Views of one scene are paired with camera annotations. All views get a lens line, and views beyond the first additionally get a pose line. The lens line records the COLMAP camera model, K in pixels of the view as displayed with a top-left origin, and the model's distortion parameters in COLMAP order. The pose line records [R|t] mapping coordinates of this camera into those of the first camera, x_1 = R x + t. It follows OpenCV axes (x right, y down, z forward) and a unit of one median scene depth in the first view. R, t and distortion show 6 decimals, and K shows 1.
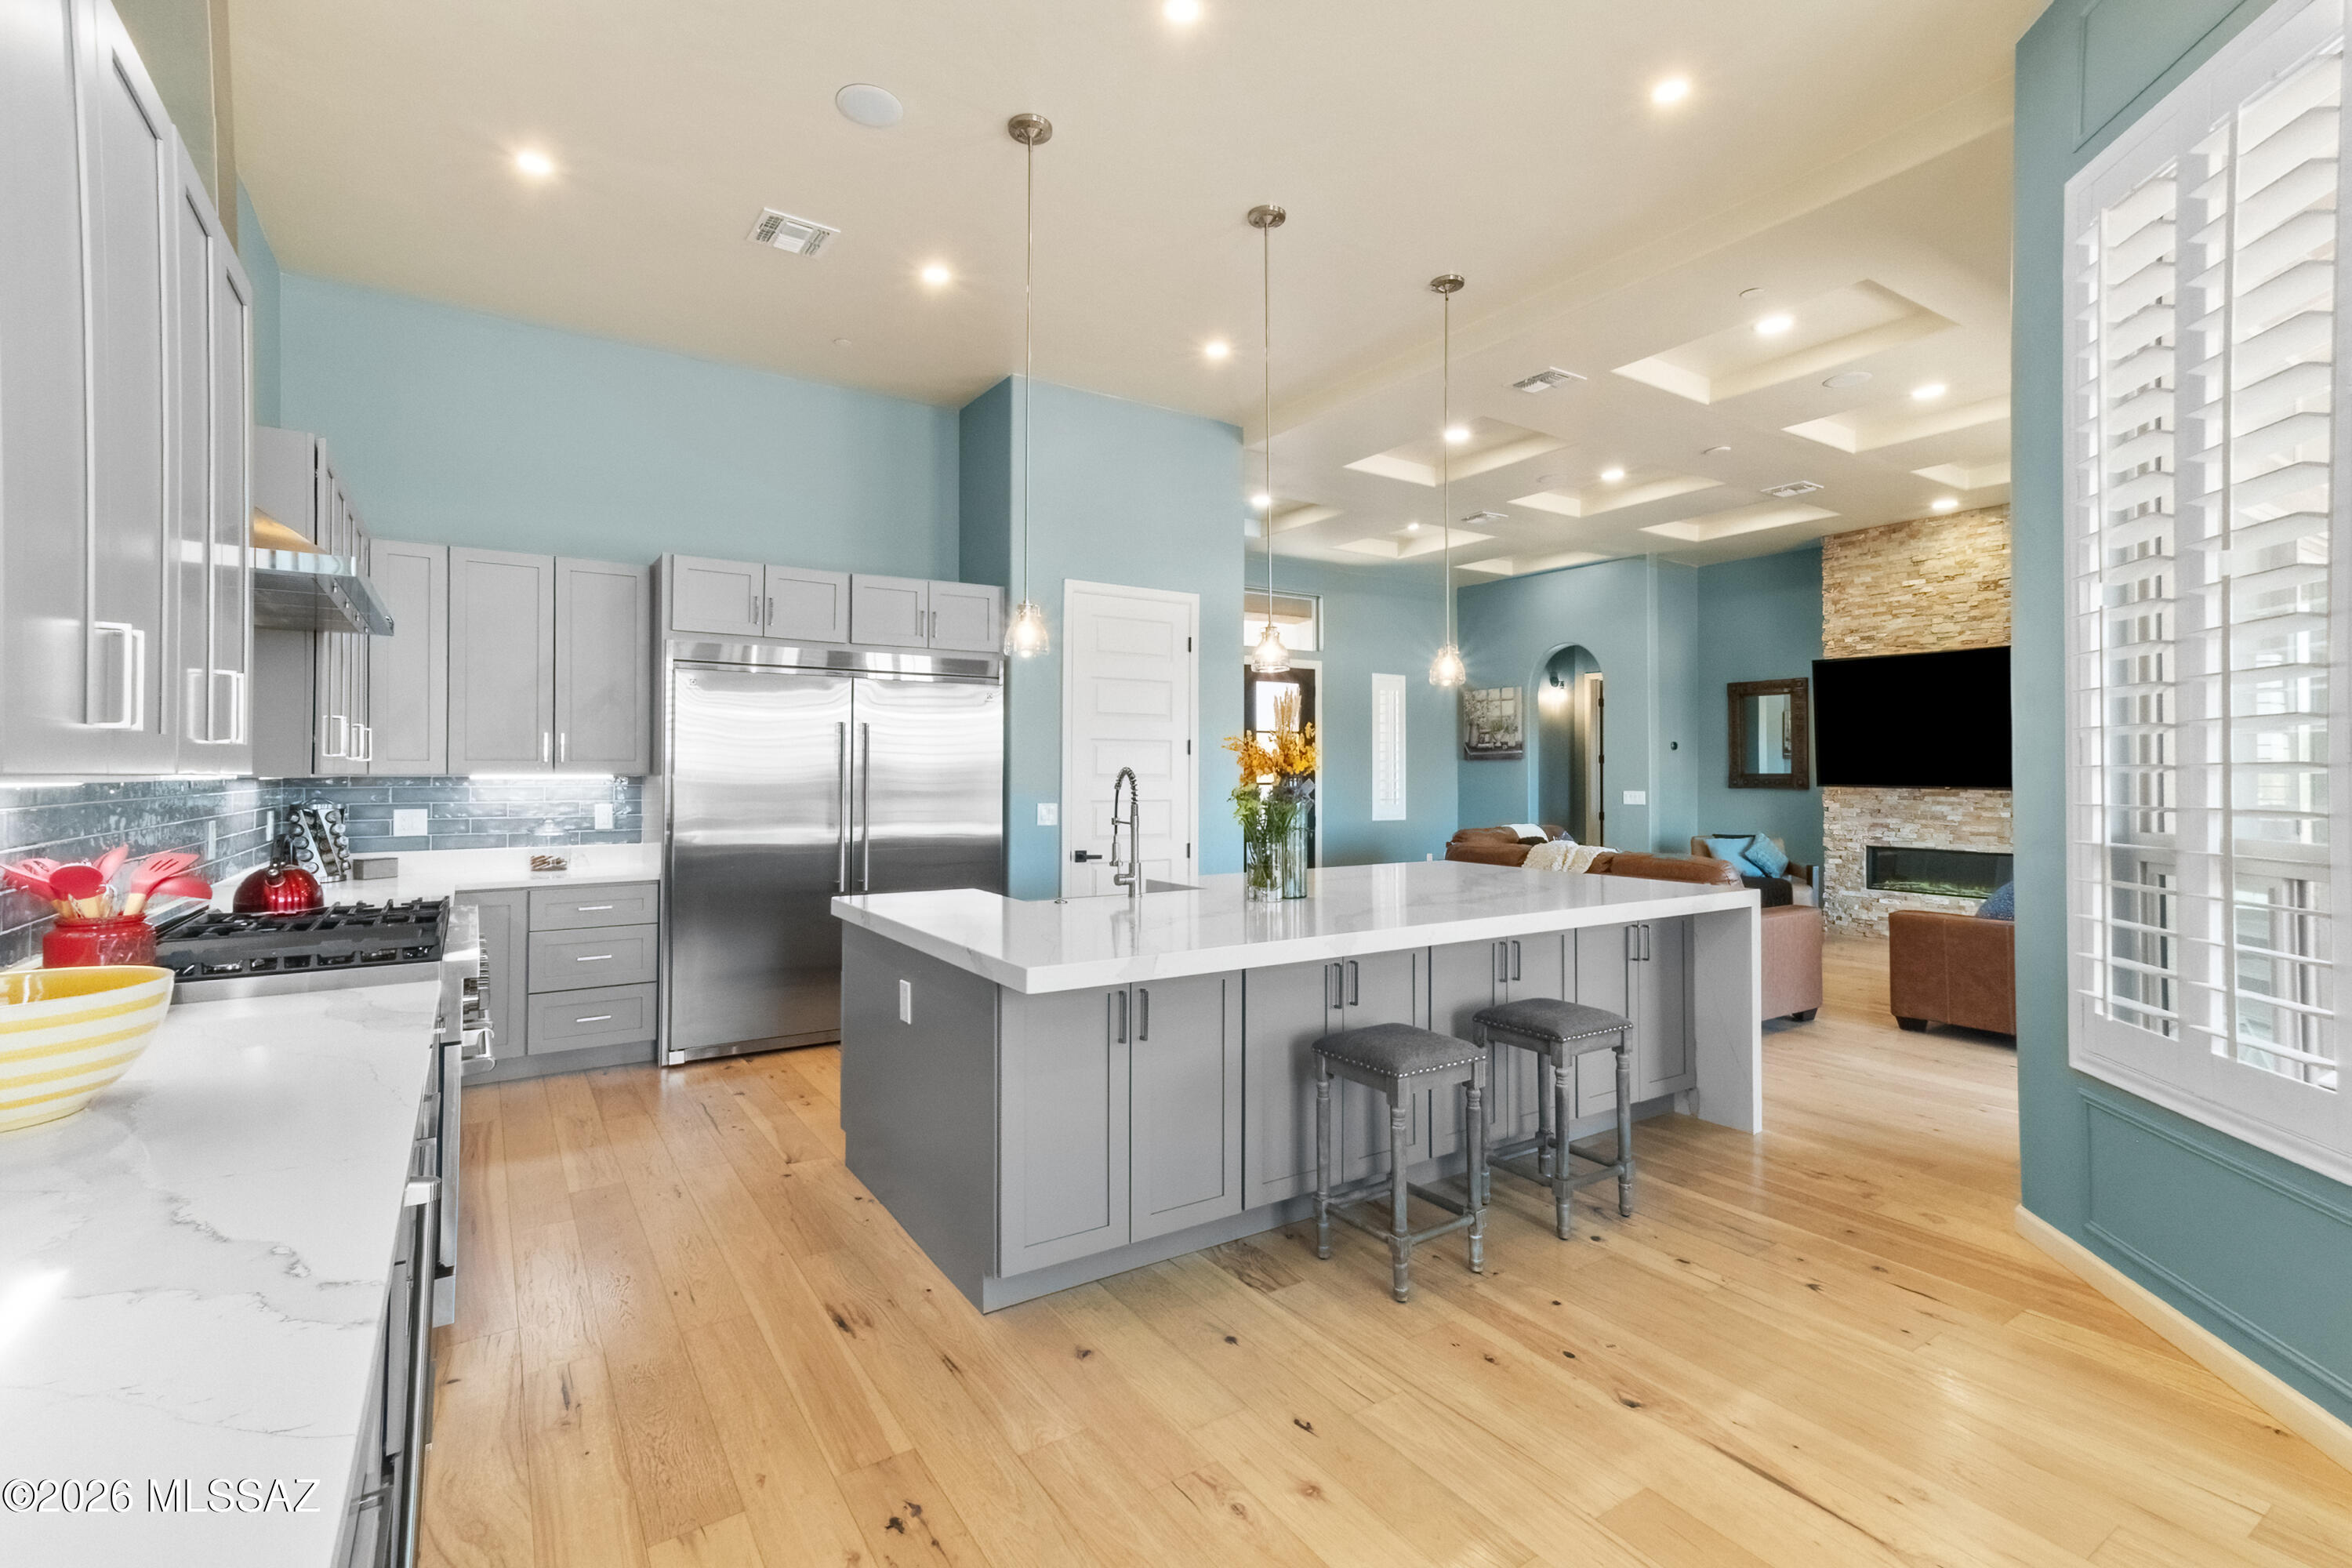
lens RADIAL K [[1062.7, 0, 1173.8], [0, 1062.7, 760.6], [0, 0, 1]] dist [-0.013516, 0.028682]
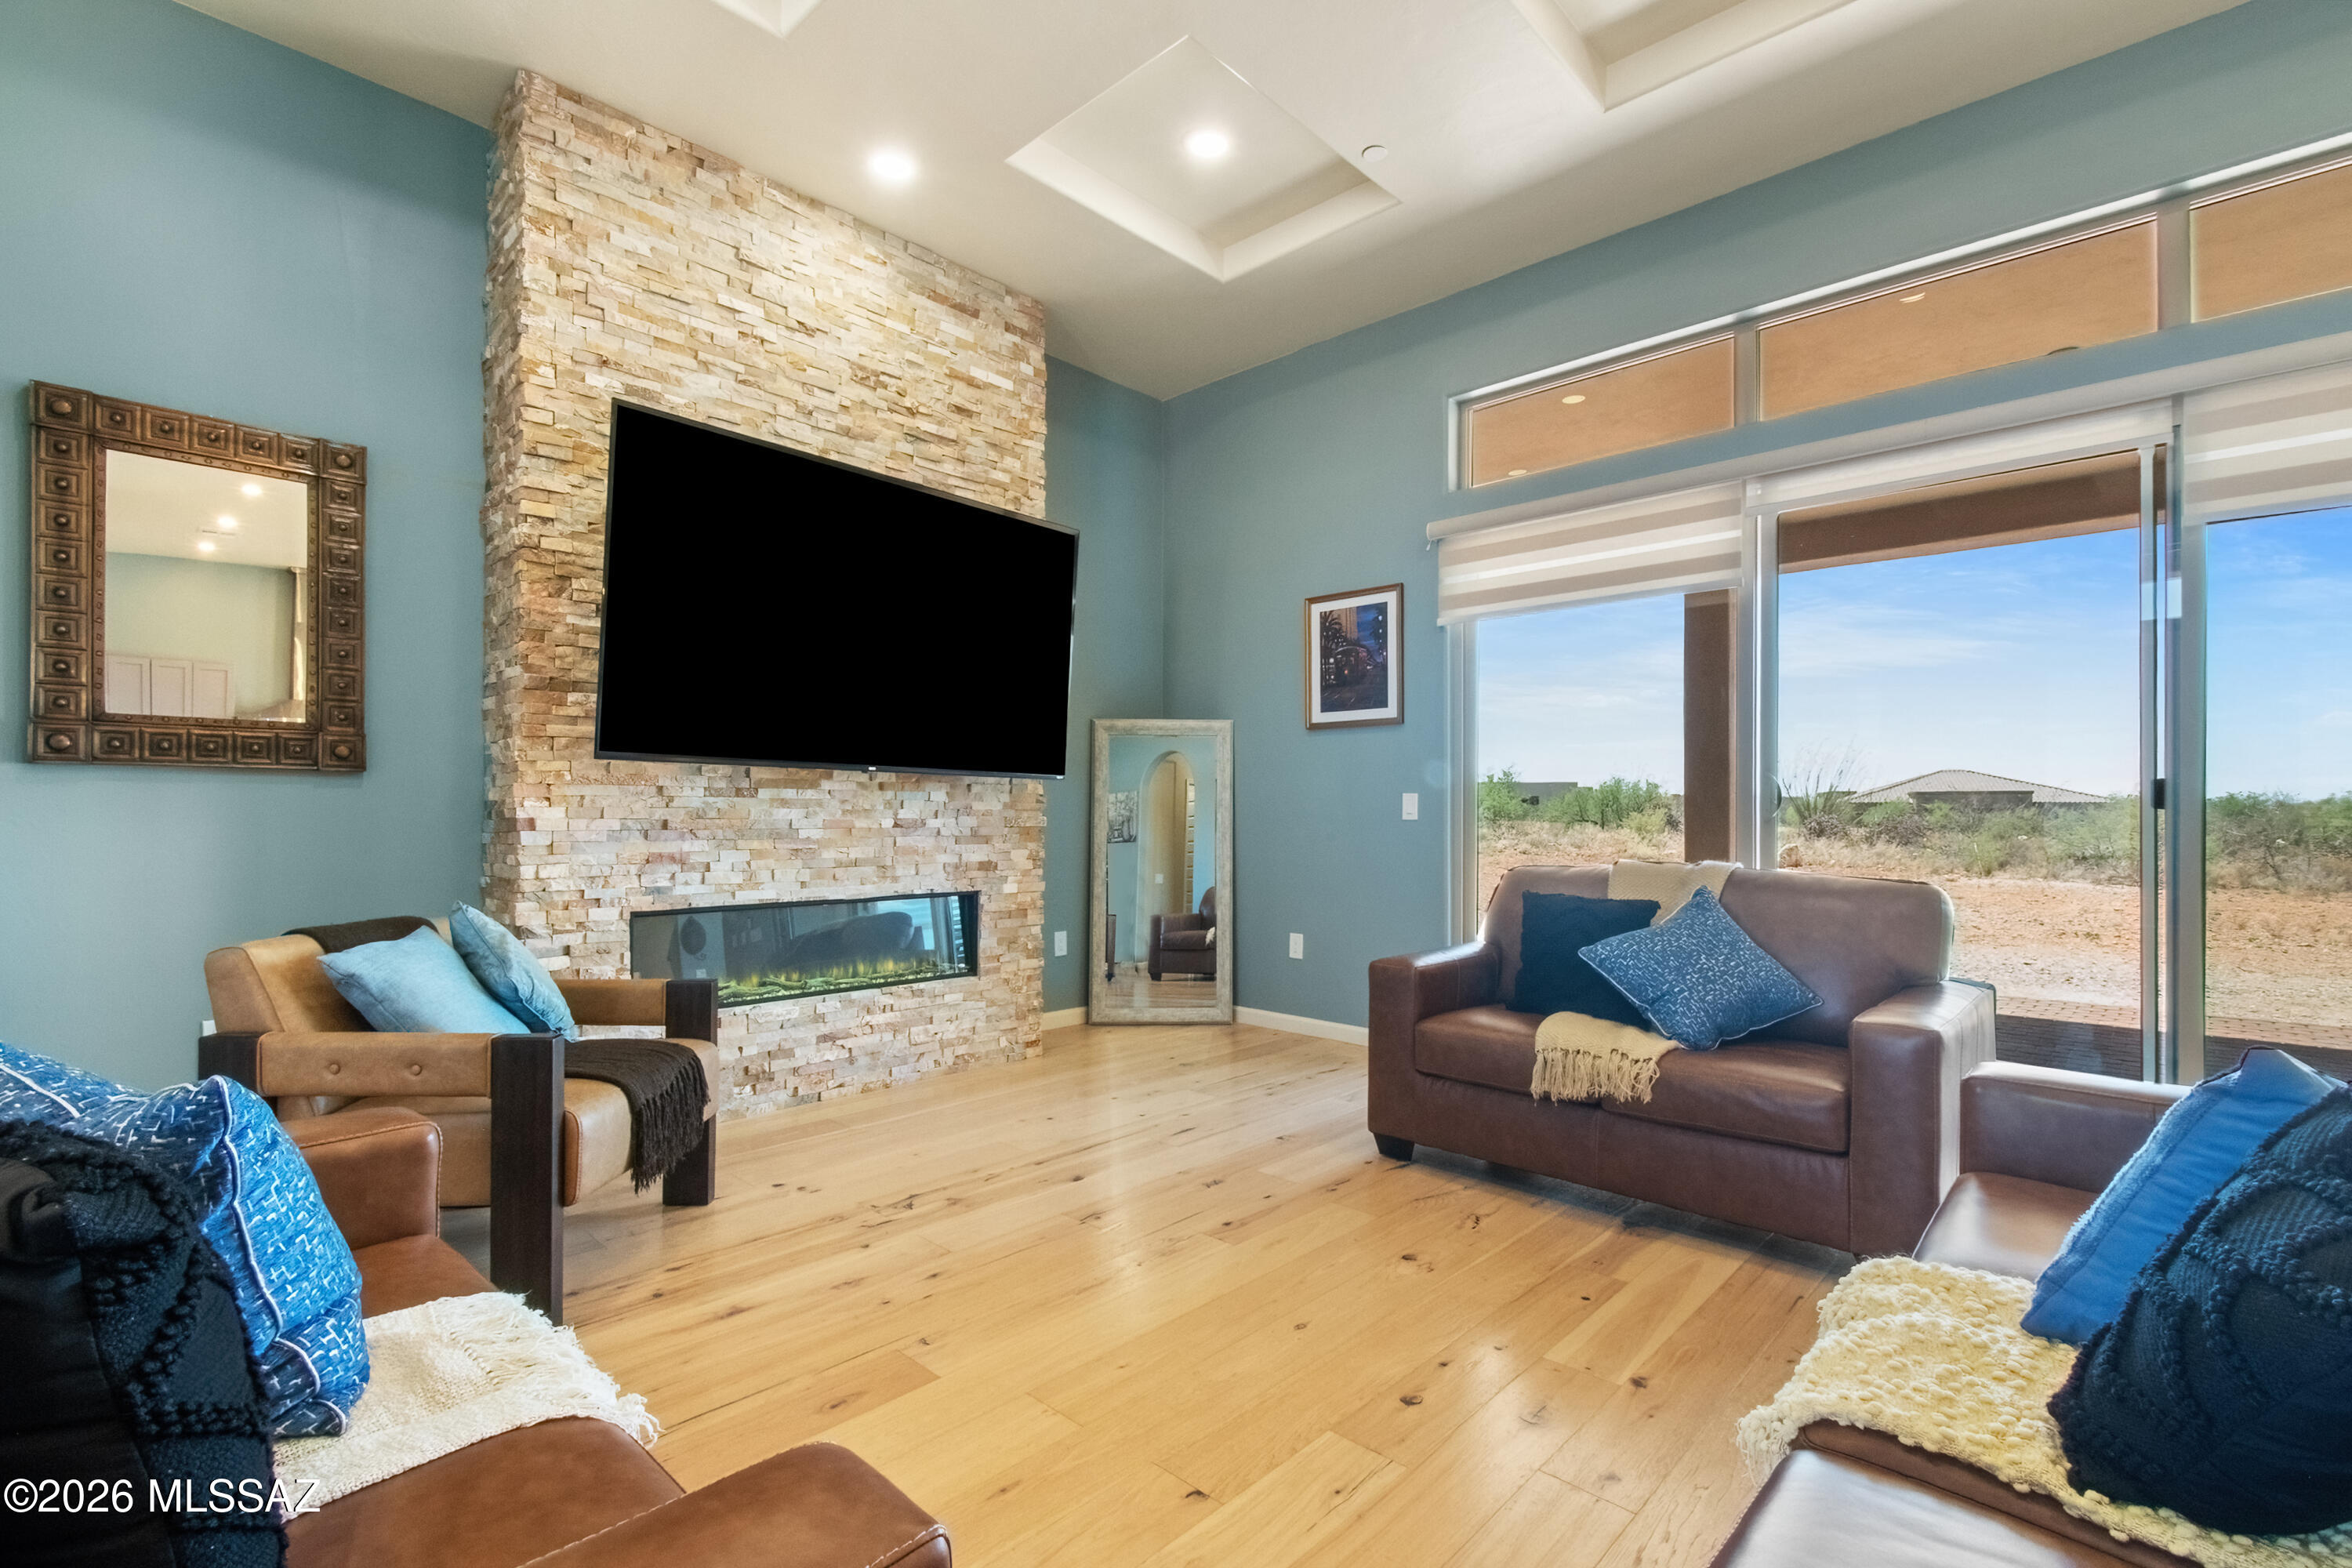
lens RADIAL K [[1062.7, 0, 1183.8], [0, 1062.7, 808.5], [0, 0, 1]] dist [0.003688, -0.000022]
pose [[-0.232197, 0.000208, 0.972669, 0.232263], [-0.014589, 0.999887, -0.003697, 0.042786], [-0.972559, -0.015049, -0.232167, 0.964012]]
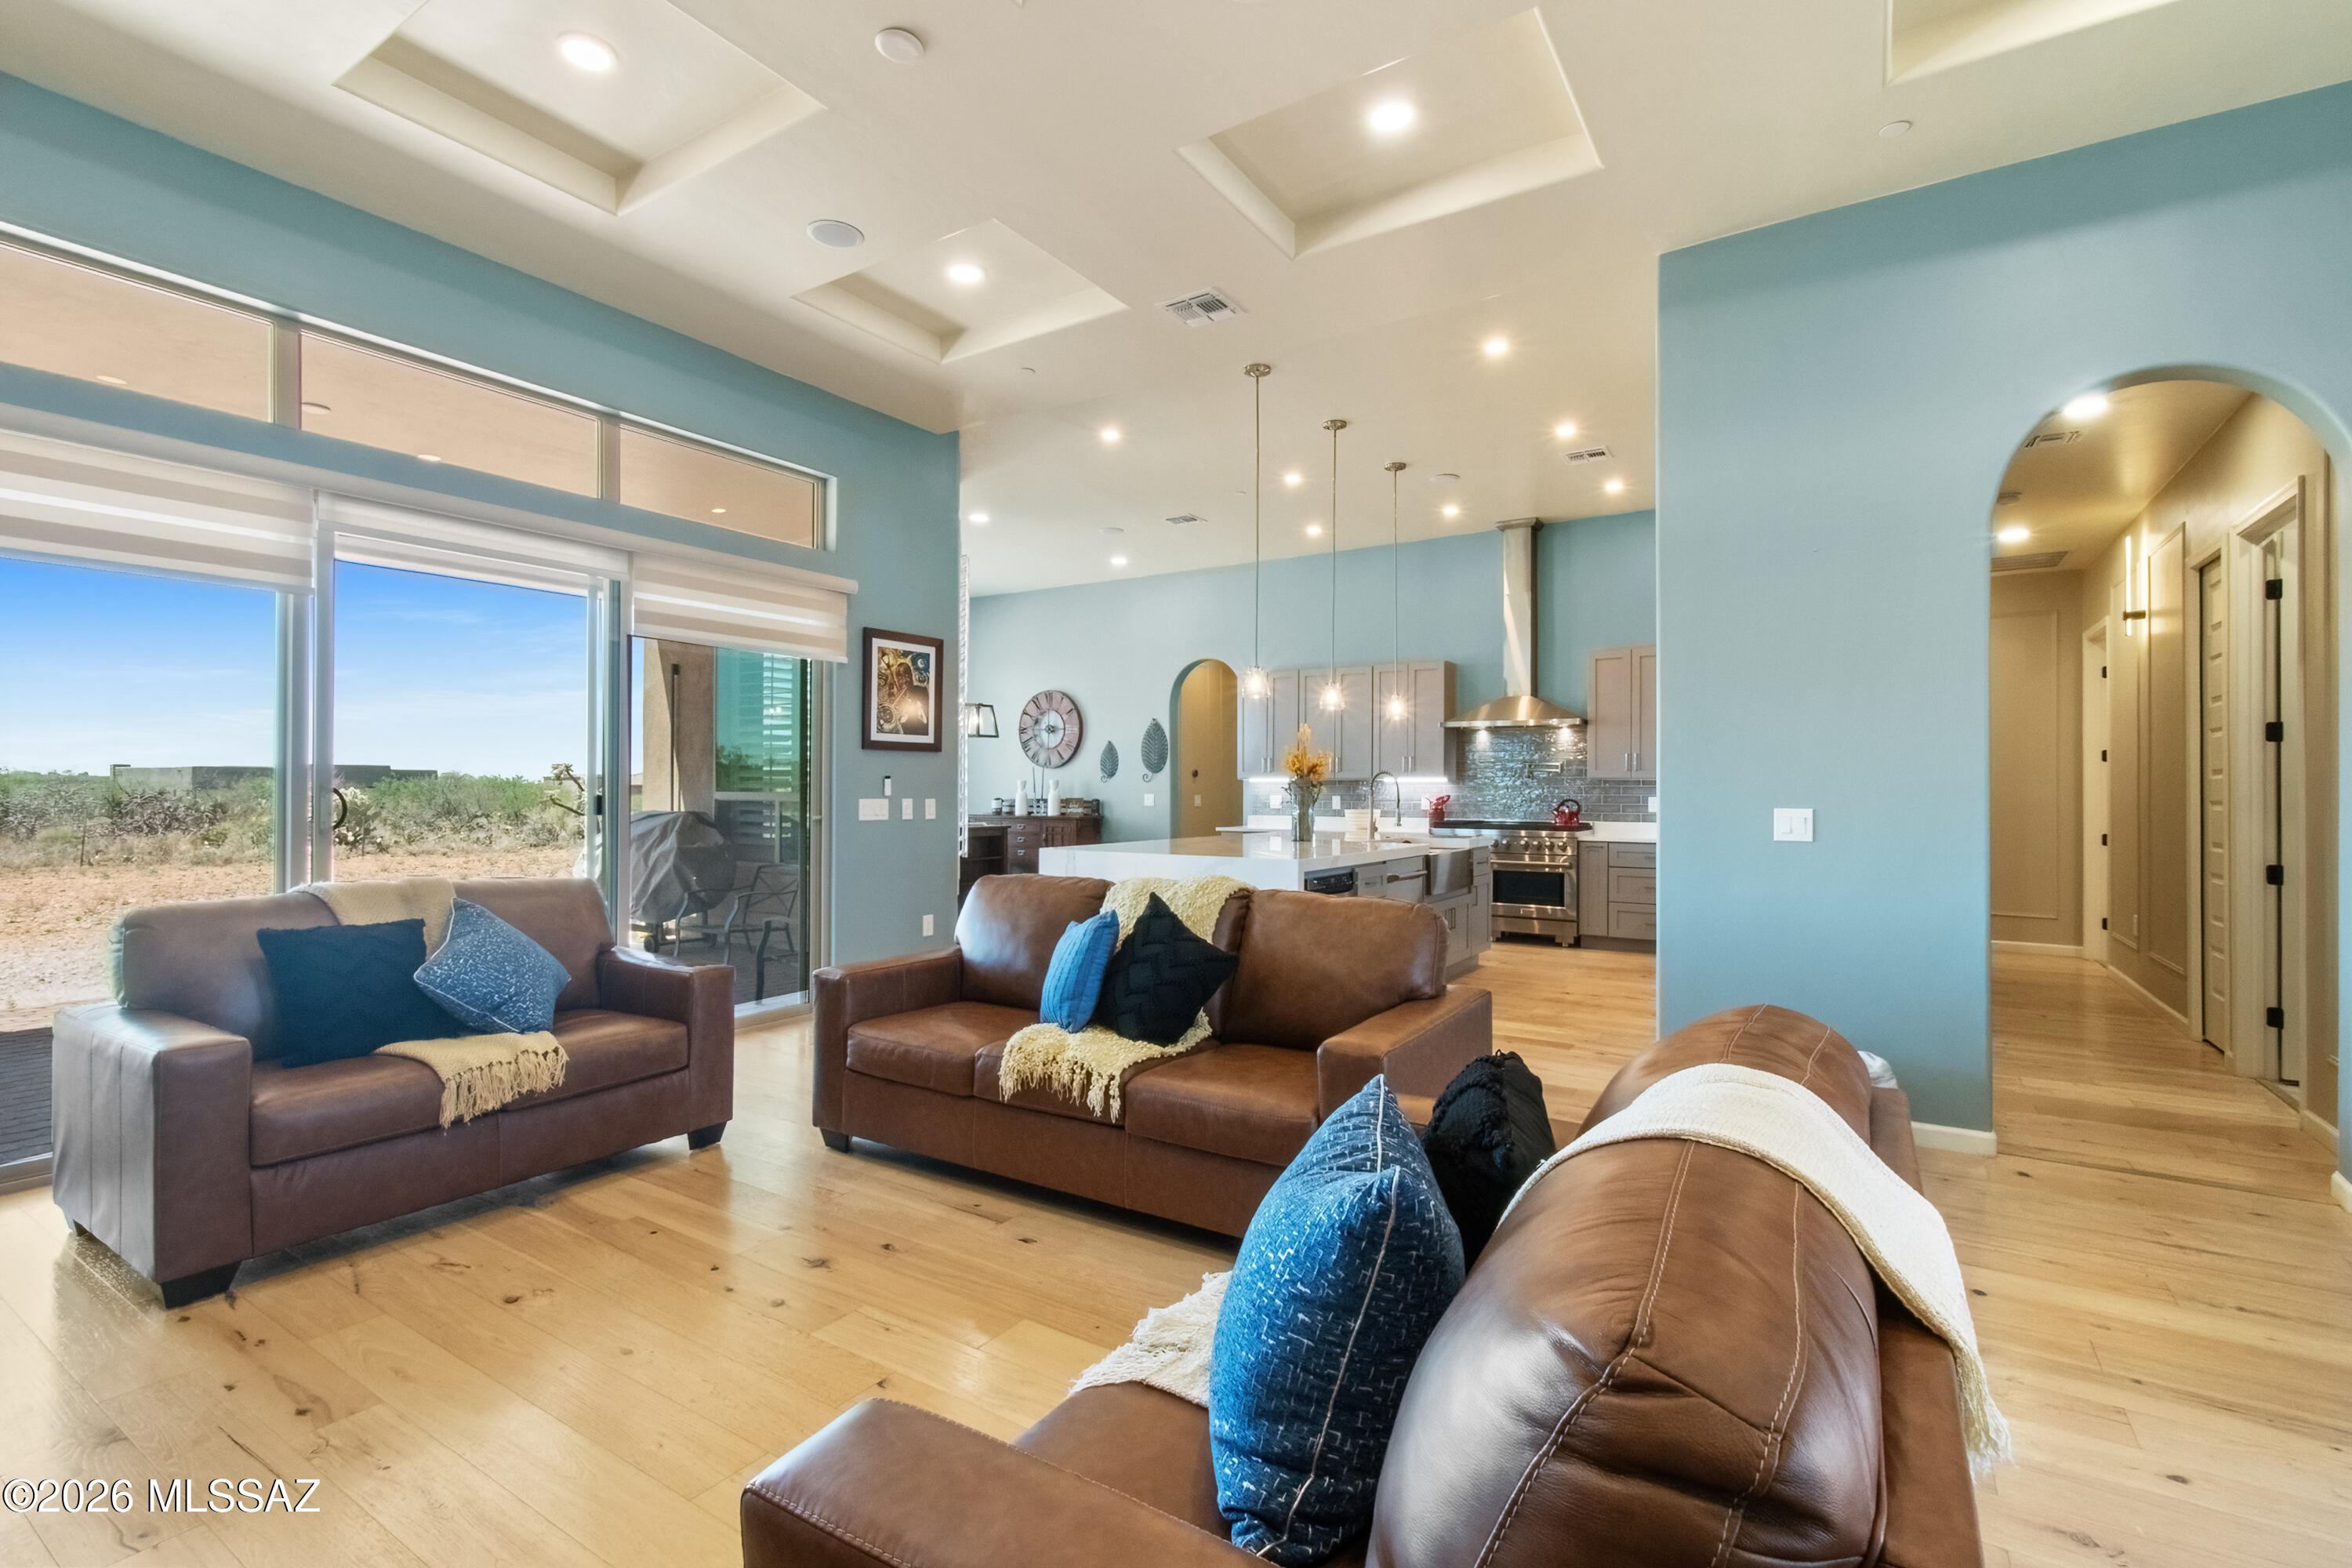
lens RADIAL K [[1053.0, 0, 1176.9], [0, 1053.0, 782.2], [0, 0, 1]] dist [0.003373, -0.000997]
pose [[-0.916248, -0.007001, -0.400550, 0.476013], [0.000059, 0.999845, -0.017611, 0.027719], [0.400612, -0.016159, -0.916105, 1.192433]]
